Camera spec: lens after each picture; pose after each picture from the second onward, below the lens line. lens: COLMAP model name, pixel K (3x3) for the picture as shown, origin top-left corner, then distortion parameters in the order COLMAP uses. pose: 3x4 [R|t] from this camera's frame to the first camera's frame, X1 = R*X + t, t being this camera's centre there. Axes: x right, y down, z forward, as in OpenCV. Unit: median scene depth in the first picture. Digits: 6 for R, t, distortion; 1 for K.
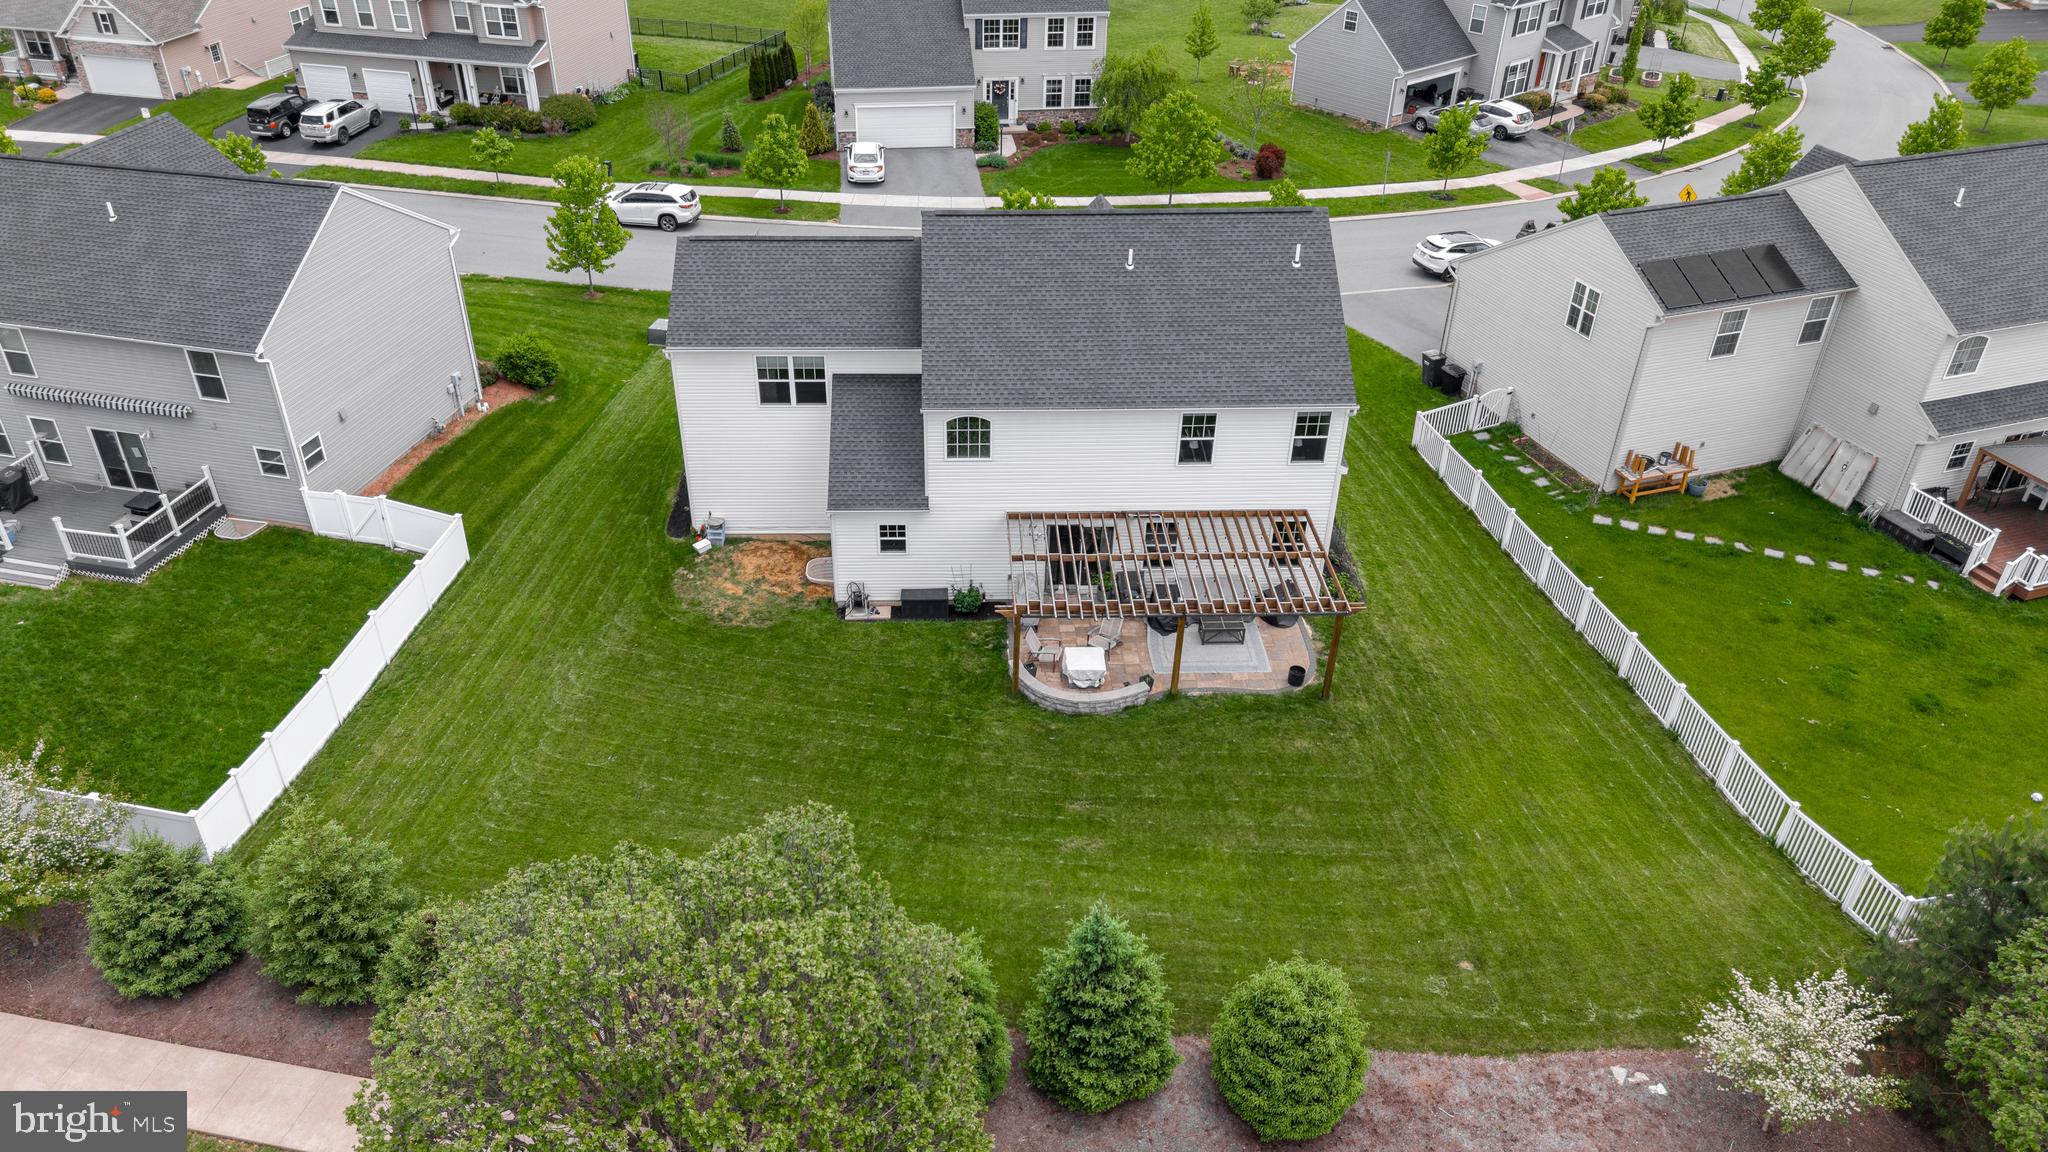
lens RADIAL K [[1358.5, 0, 993.4], [0, 1358.5, 568.6], [0, 0, 1]] dist [0.006507, 0.000925]
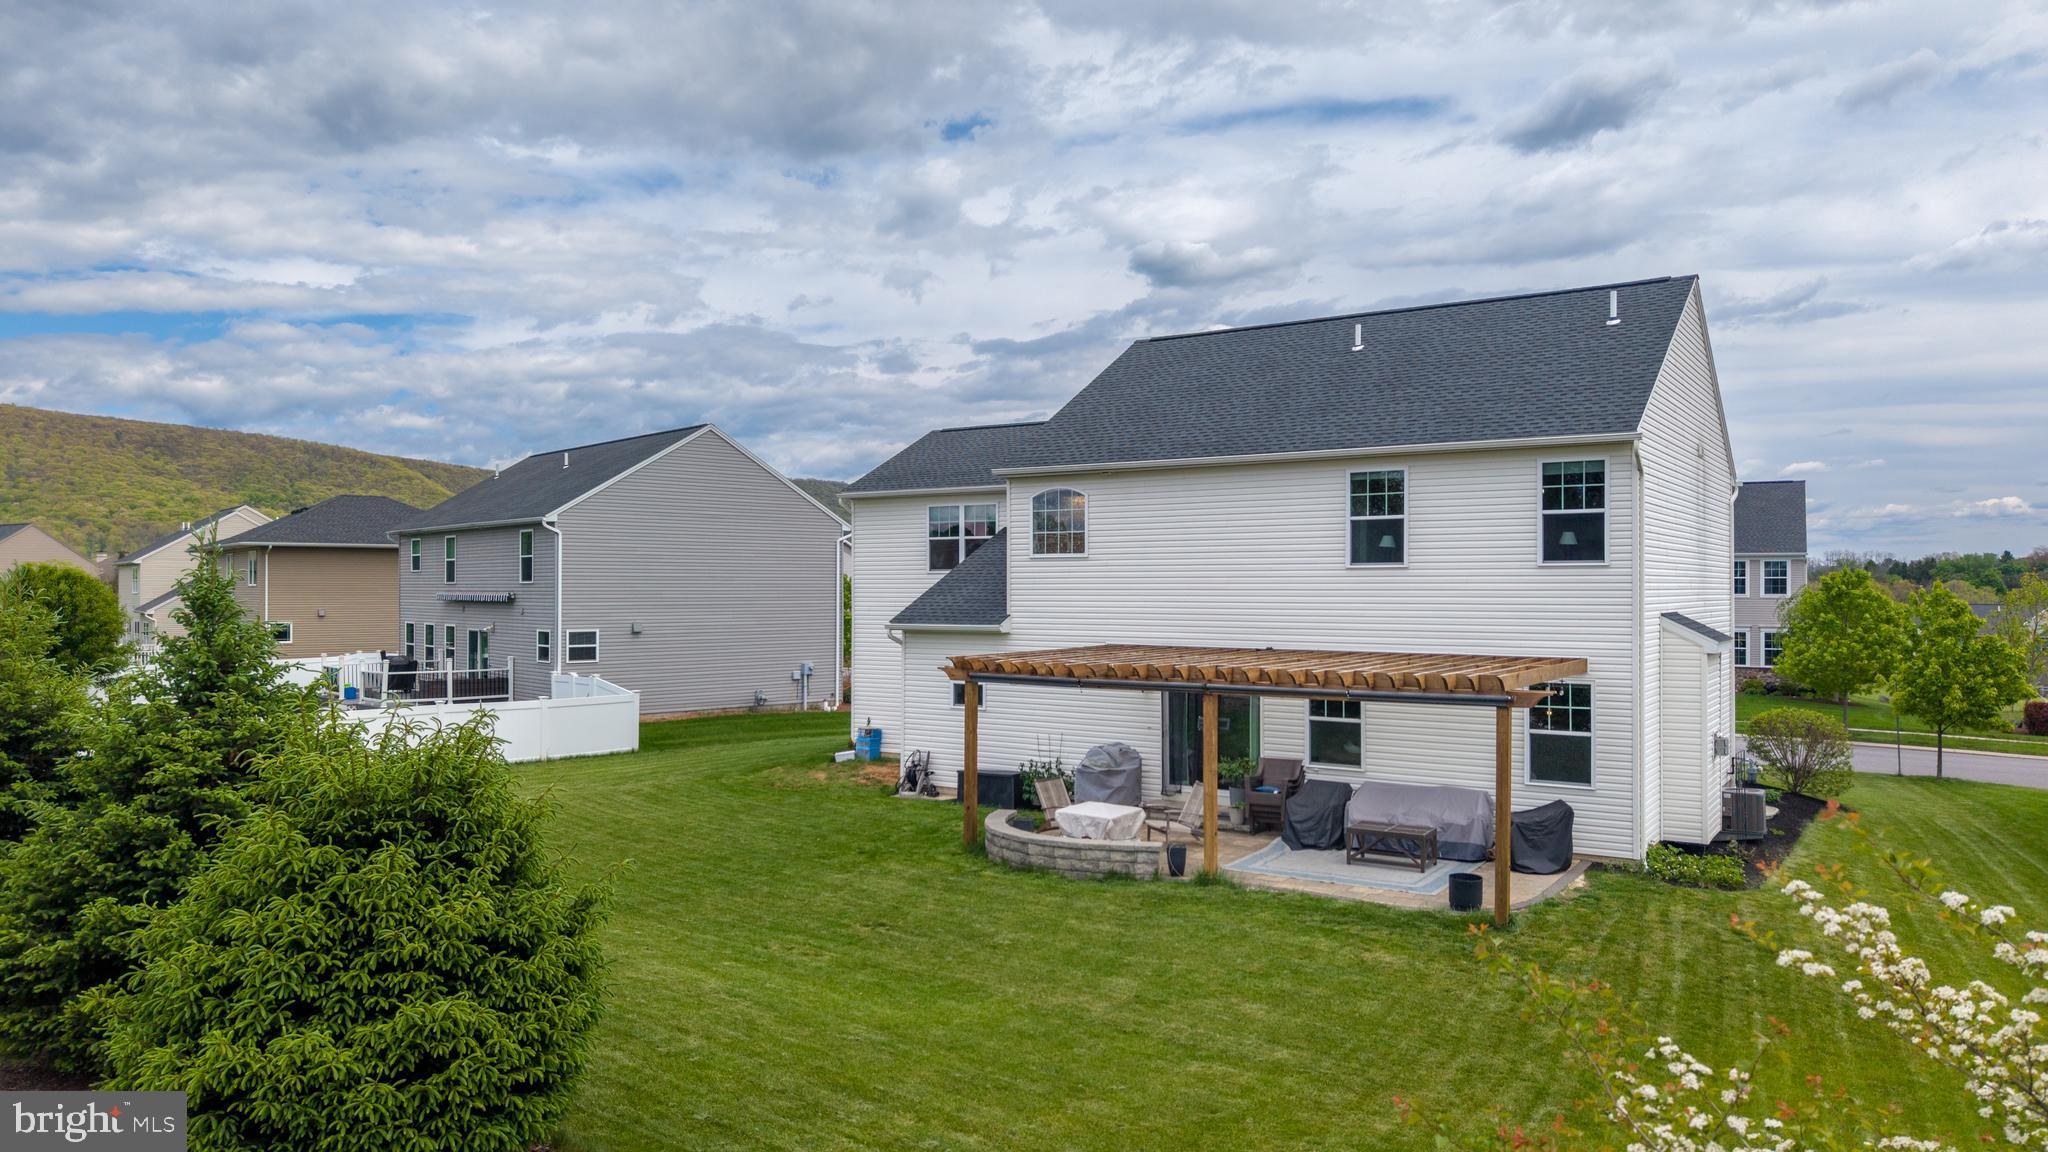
lens RADIAL K [[1348.2, 0, 1024.0], [0, 1348.2, 576.0], [0, 0, 1]] dist [0.019346, -0.002231]
pose [[0.836619, 0.006874, -0.547742, 0.335755], [-0.288813, 0.855186, -0.430399, 0.224629], [0.465463, 0.518275, 0.717451, 0.481484]]
